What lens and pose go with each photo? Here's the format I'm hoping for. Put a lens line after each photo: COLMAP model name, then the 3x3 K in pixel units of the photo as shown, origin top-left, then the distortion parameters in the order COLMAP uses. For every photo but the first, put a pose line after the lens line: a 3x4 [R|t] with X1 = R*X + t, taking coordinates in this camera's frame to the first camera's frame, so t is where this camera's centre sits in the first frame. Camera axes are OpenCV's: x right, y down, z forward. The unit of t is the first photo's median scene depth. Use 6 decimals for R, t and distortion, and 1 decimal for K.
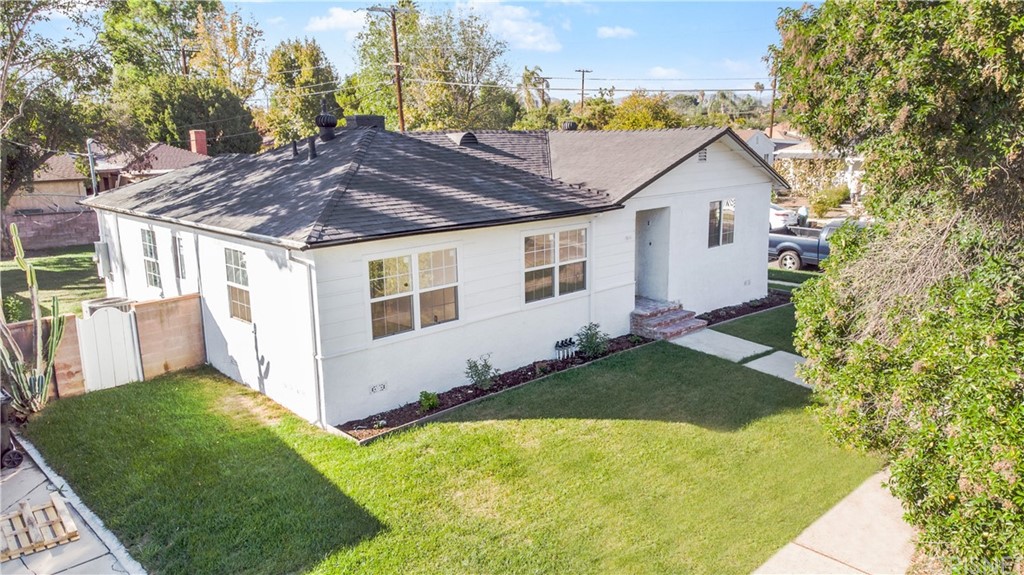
lens RADIAL K [[740.5, 0, 512.0], [0, 740.5, 287.5], [0, 0, 1]] dist [0.035835, 0.001175]
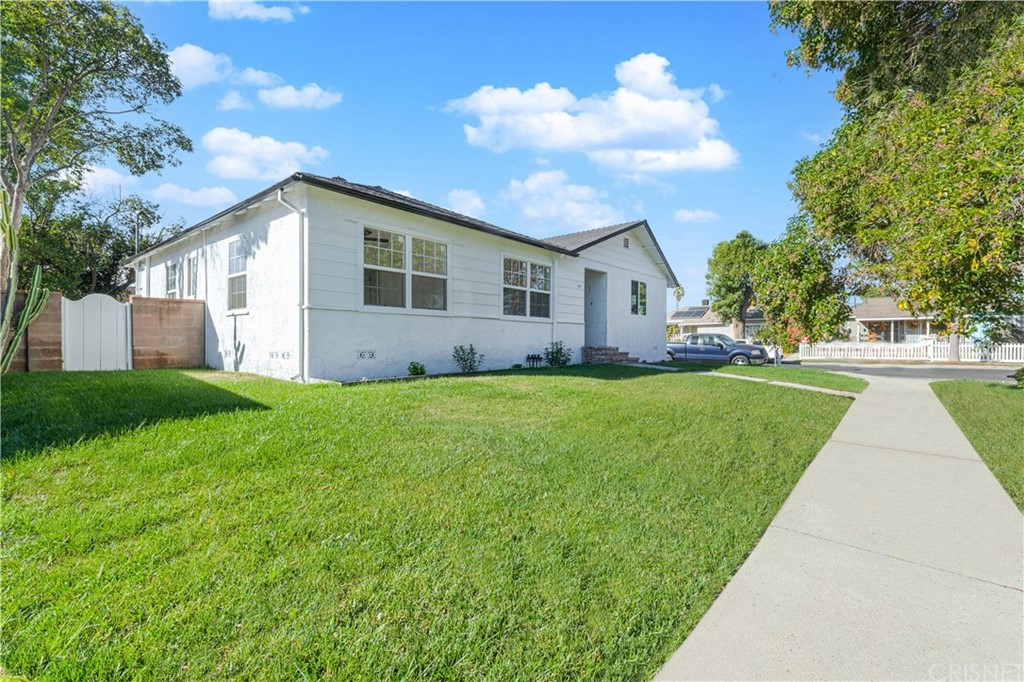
lens RADIAL K [[460.4, 0, 517.6], [0, 460.4, 340.6], [0, 0, 1]] dist [0.005185, -0.000190]
pose [[0.993454, 0.016834, 0.112983, -0.040530], [0.005283, 0.981251, -0.192659, 0.202087], [-0.114108, 0.191995, 0.974740, 0.307660]]
